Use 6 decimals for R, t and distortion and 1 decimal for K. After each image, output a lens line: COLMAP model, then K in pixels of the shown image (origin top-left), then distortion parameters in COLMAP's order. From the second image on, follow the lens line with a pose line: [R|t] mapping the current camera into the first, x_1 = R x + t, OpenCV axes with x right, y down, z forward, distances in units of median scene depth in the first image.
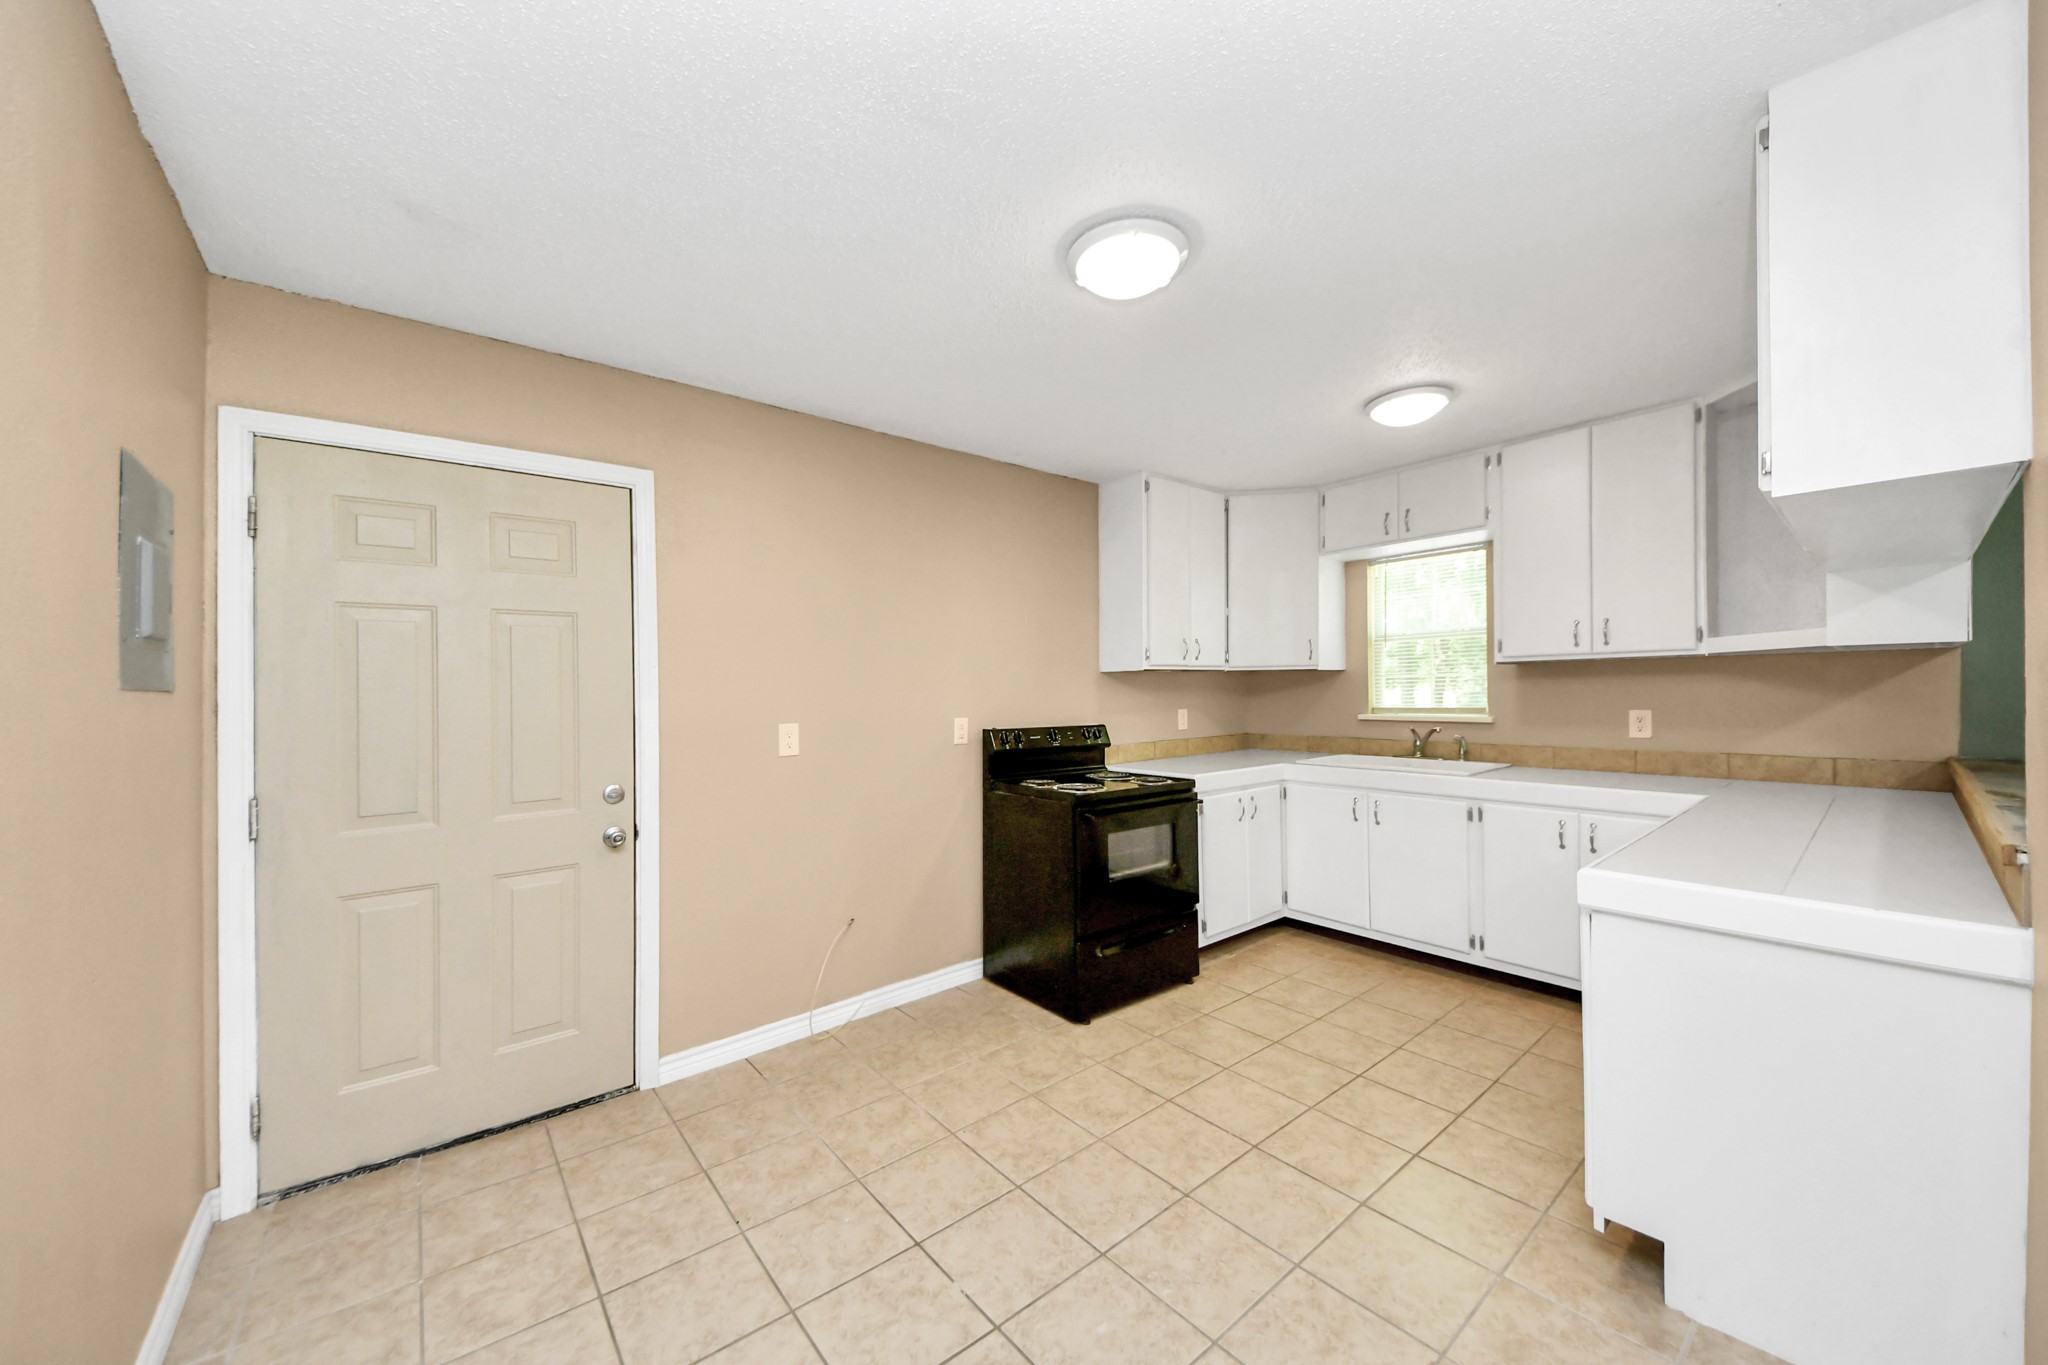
lens RADIAL K [[754.2, 0, 1023.7], [0, 754.2, 689.1], [0, 0, 1]] dist [0.013116, -0.000412]
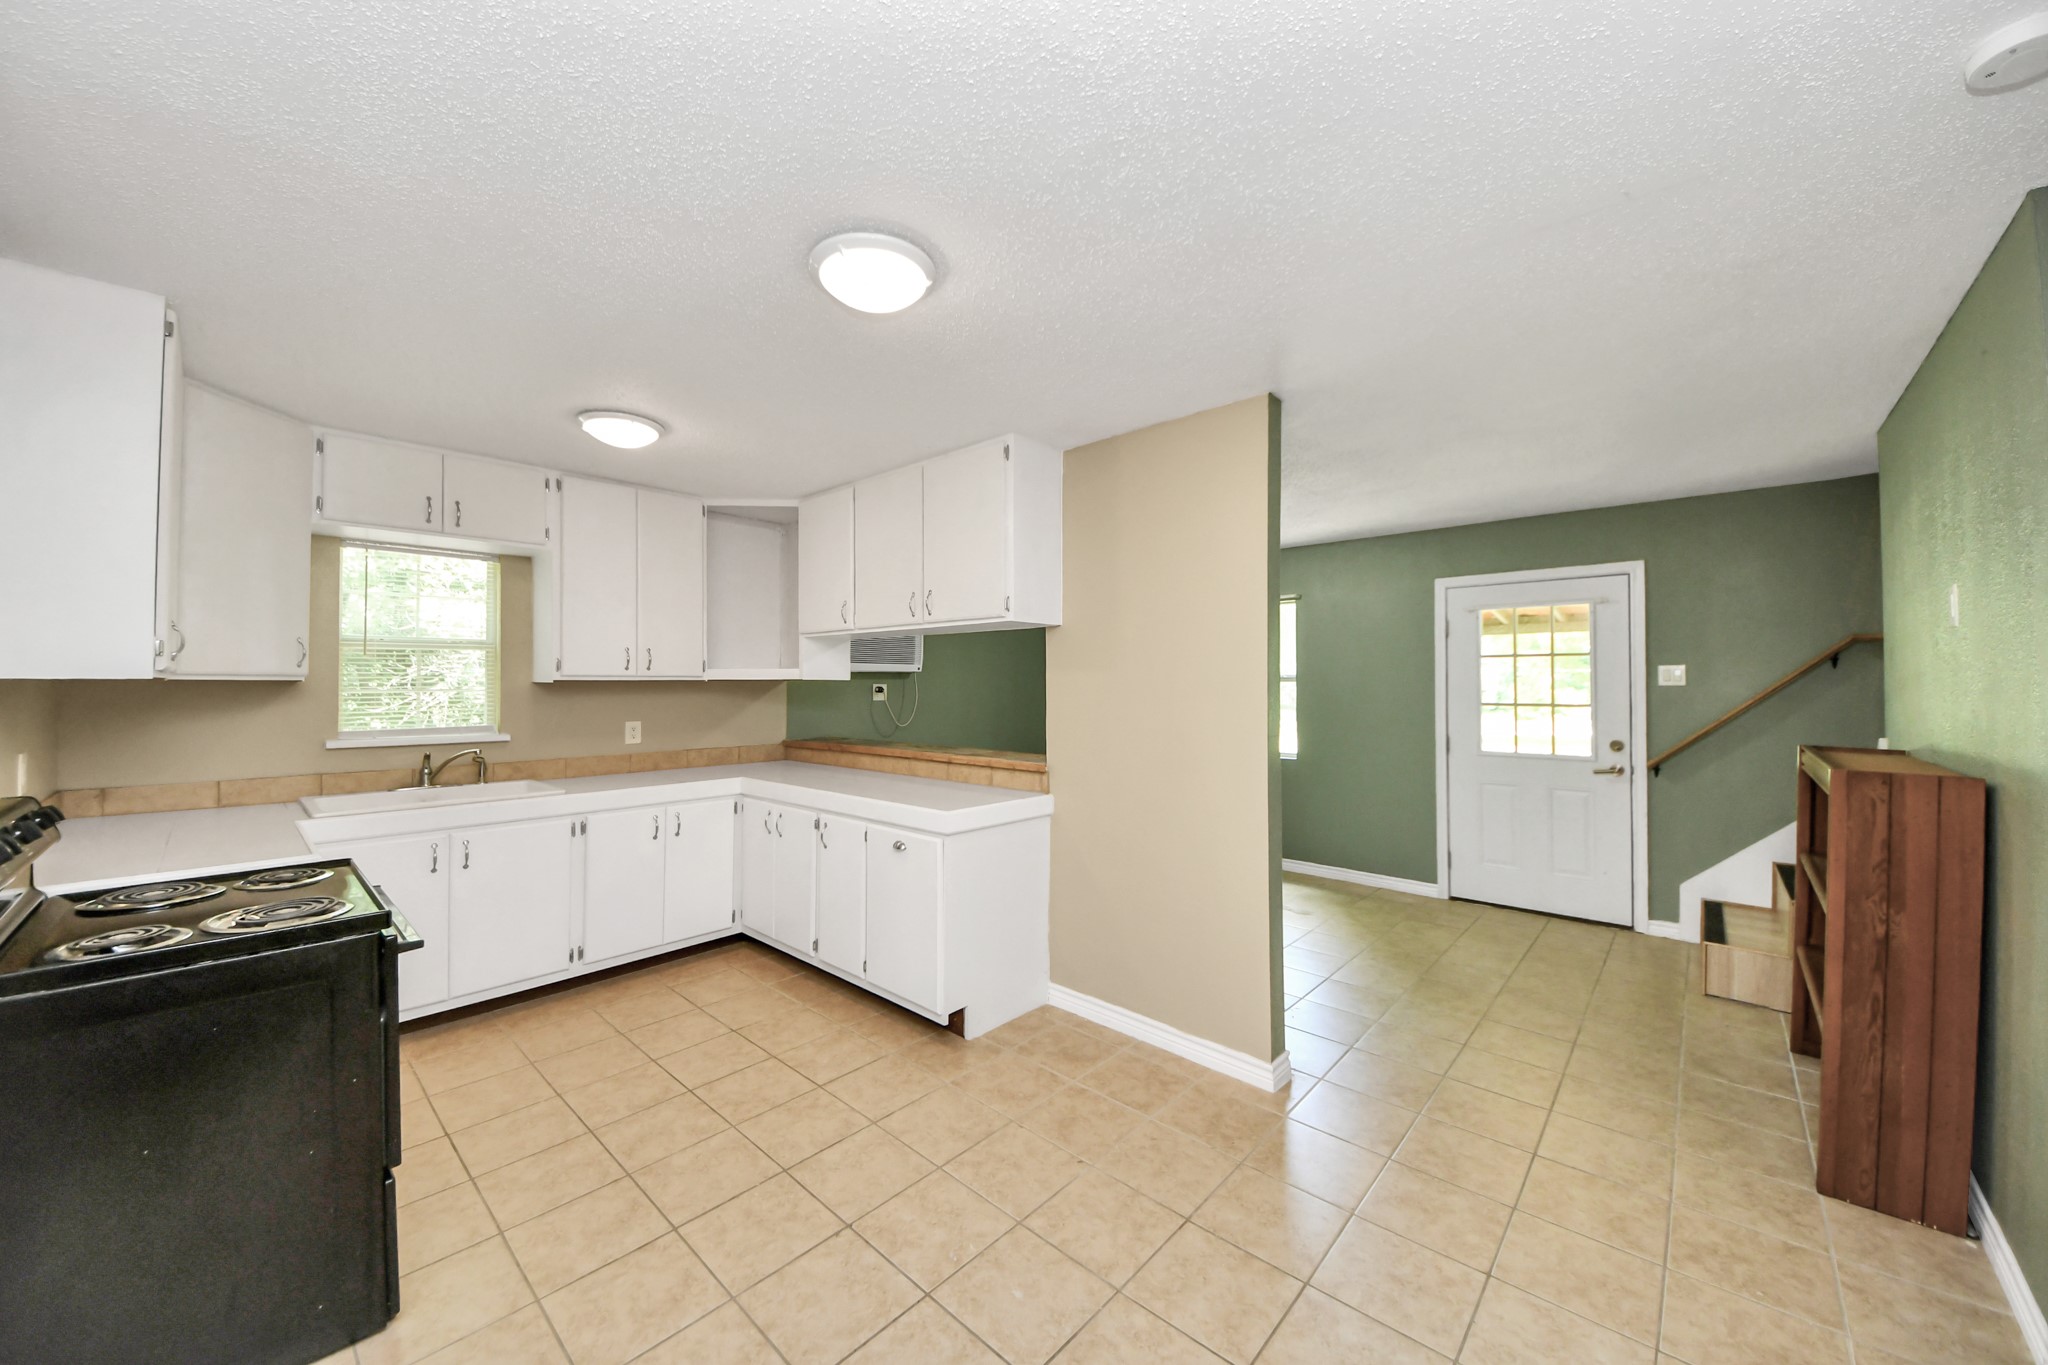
lens RADIAL K [[746.2, 0, 988.6], [0, 746.2, 677.9], [0, 0, 1]] dist [0.046404, -0.013324]
pose [[-0.109234, 0.020801, 0.993798, -0.500260], [-0.002590, 0.999772, -0.021210, -0.019644], [-0.994013, -0.004890, -0.109155, 0.570064]]
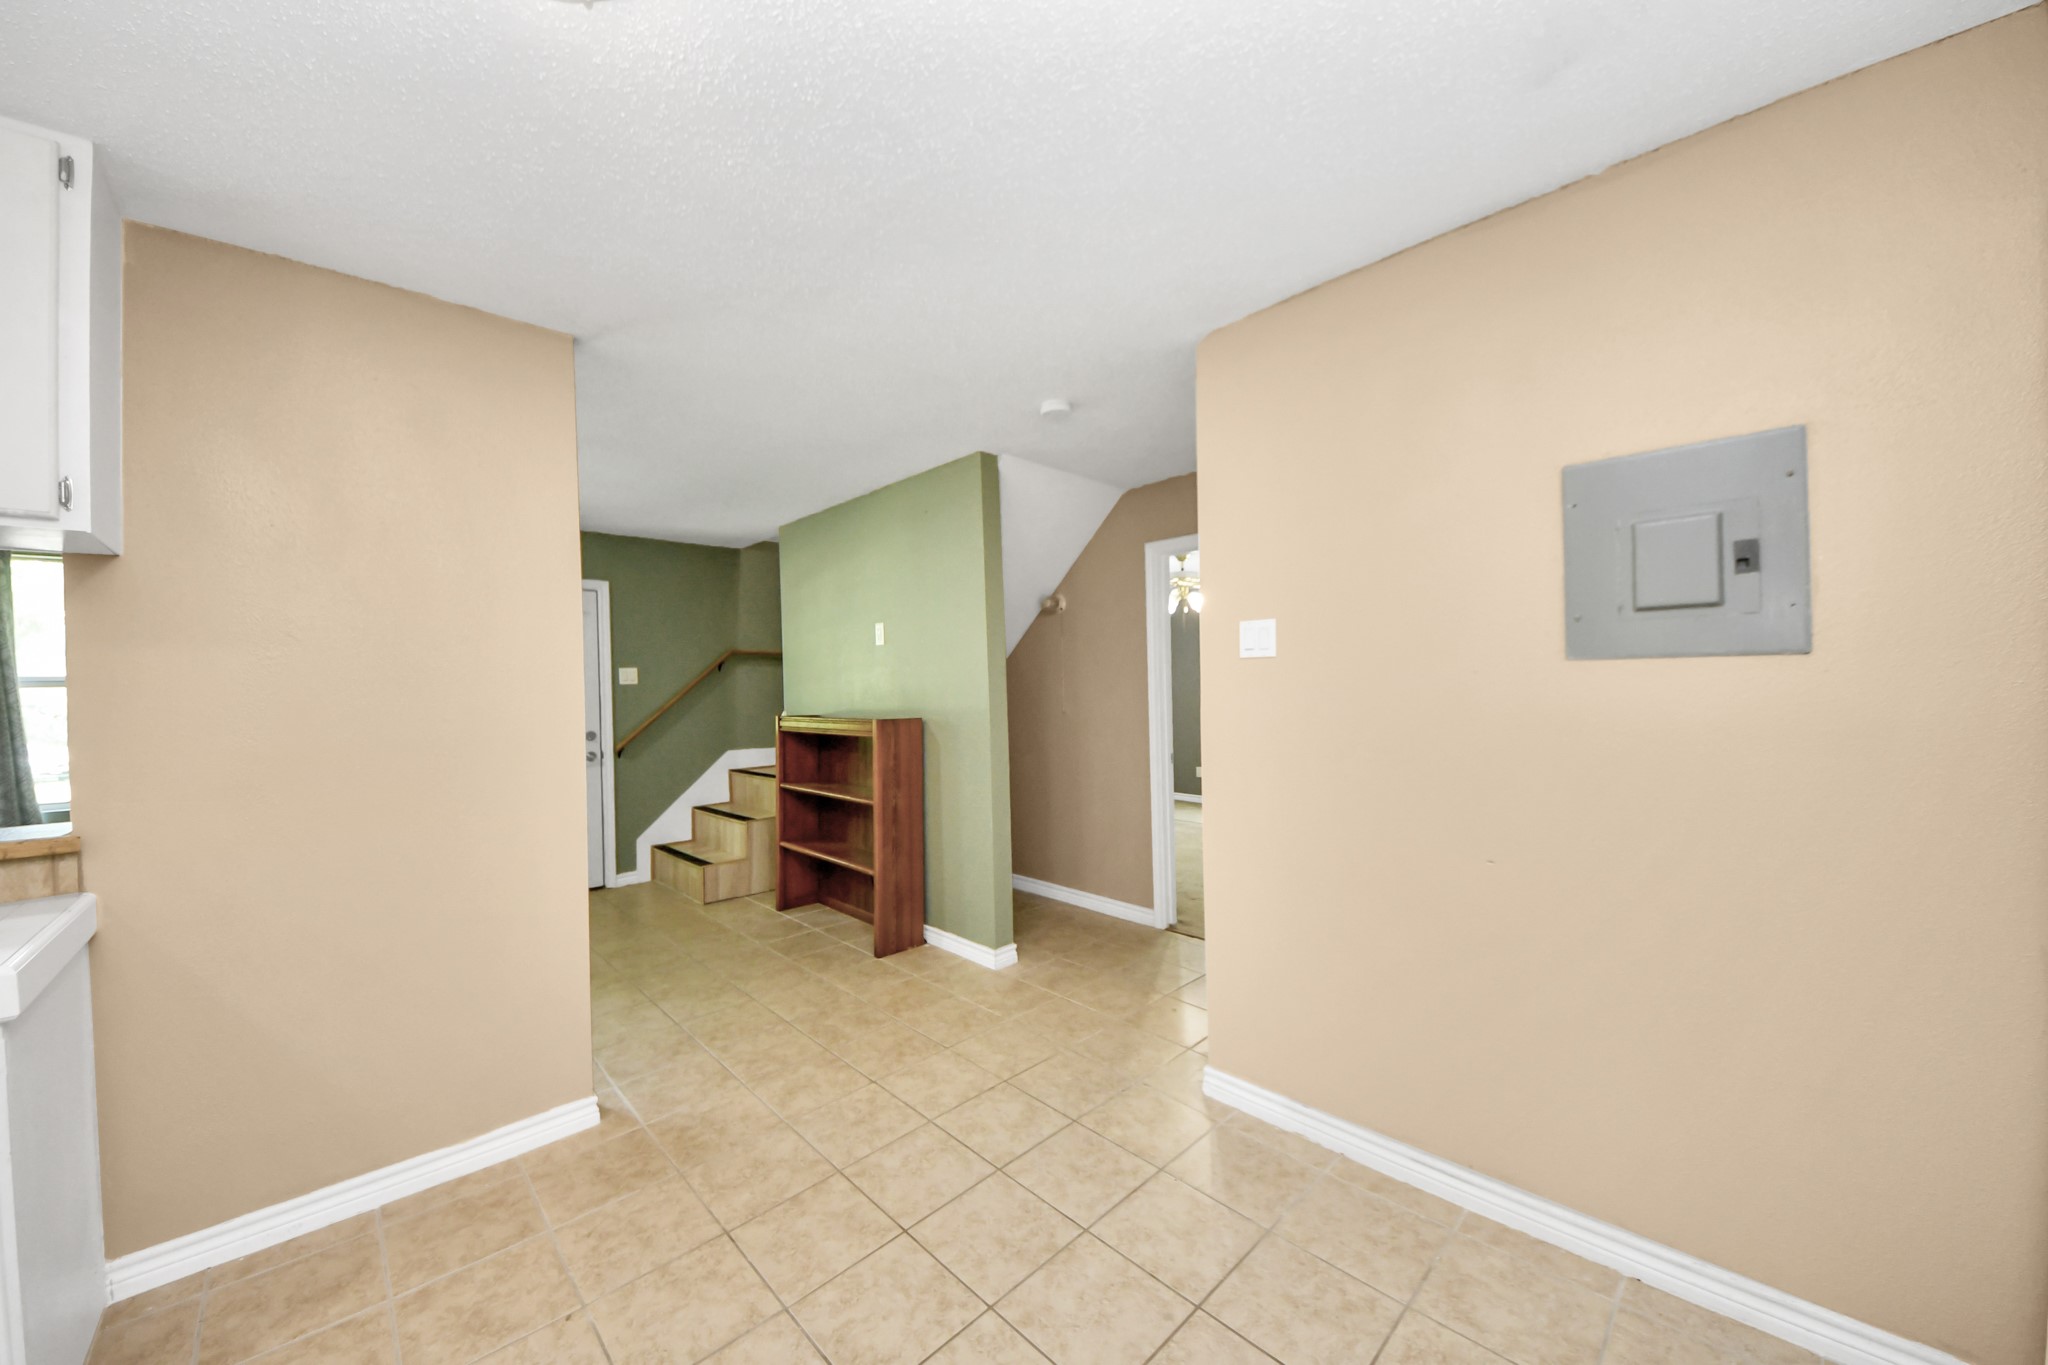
lens RADIAL K [[754.2, 0, 1023.7], [0, 754.2, 689.1], [0, 0, 1]] dist [0.013116, -0.000412]
pose [[-0.997764, 0.038979, -0.054287, -0.099131], [0.038985, 0.999239, 0.000954, 0.004017], [0.054283, -0.001164, -0.998525, 0.929892]]
